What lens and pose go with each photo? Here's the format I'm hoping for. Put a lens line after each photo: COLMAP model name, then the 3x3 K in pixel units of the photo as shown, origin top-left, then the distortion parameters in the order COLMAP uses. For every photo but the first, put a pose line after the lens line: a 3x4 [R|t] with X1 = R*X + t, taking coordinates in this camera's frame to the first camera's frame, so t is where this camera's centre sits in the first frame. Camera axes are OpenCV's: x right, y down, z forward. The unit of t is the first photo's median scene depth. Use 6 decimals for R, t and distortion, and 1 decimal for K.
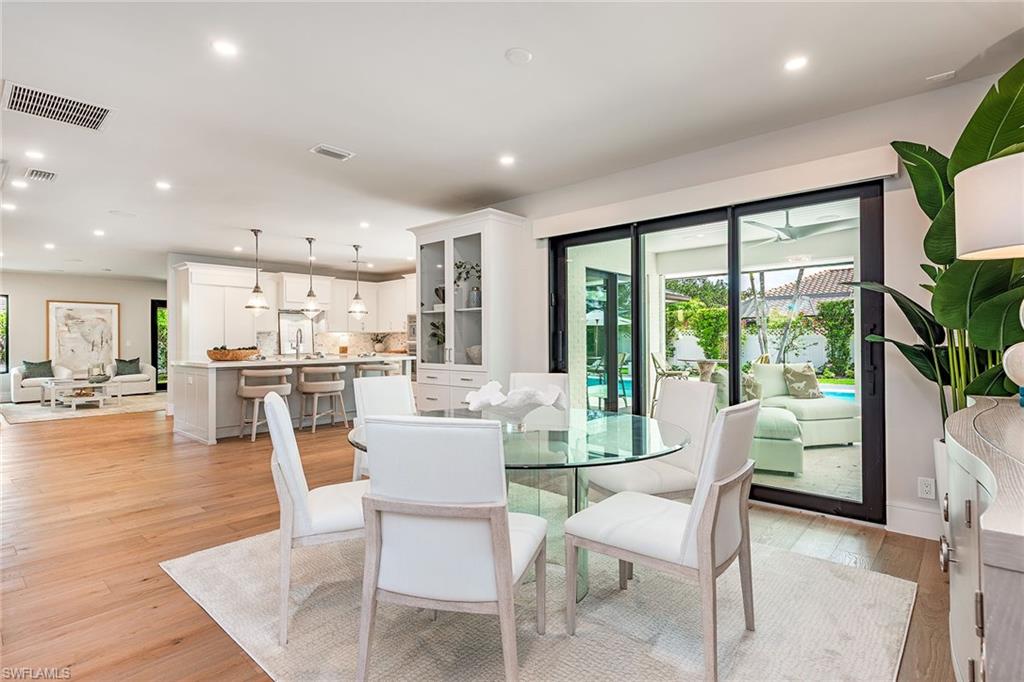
lens RADIAL K [[518.9, 0, 514.0], [0, 518.9, 340.9], [0, 0, 1]] dist [0.002870, 0.000560]
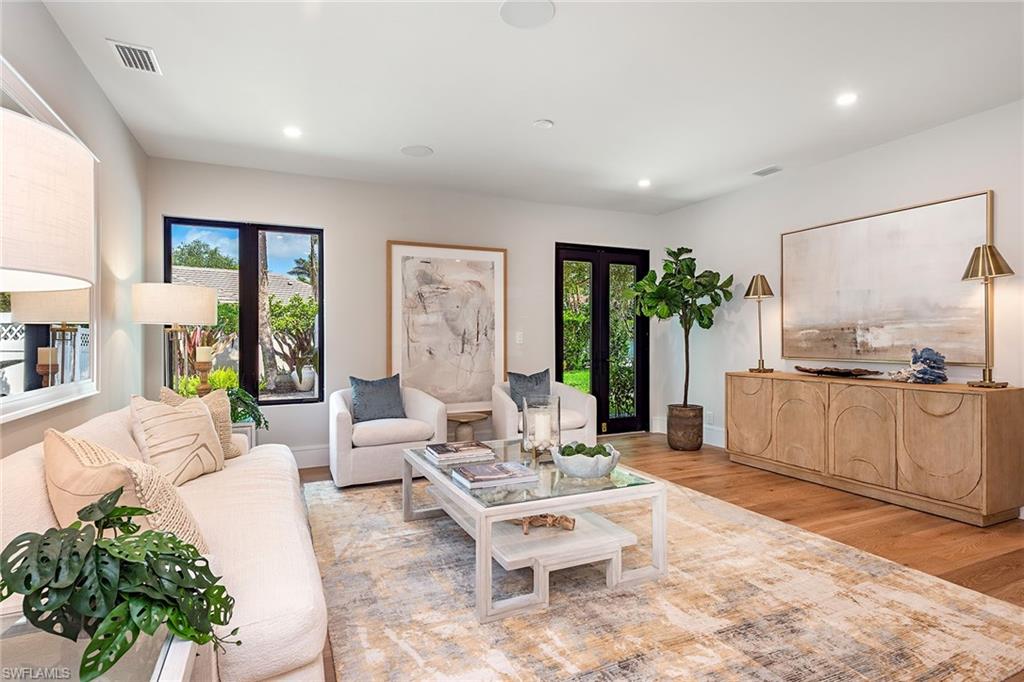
lens RADIAL K [[518.9, 0, 509.4], [0, 518.9, 340.3], [0, 0, 1]] dist [0.002870, 0.000560]
pose [[0.919386, 0.004919, -0.393327, -0.609916], [-0.002330, 0.999972, 0.007060, 0.004756], [0.393351, -0.005575, 0.919372, 0.613971]]
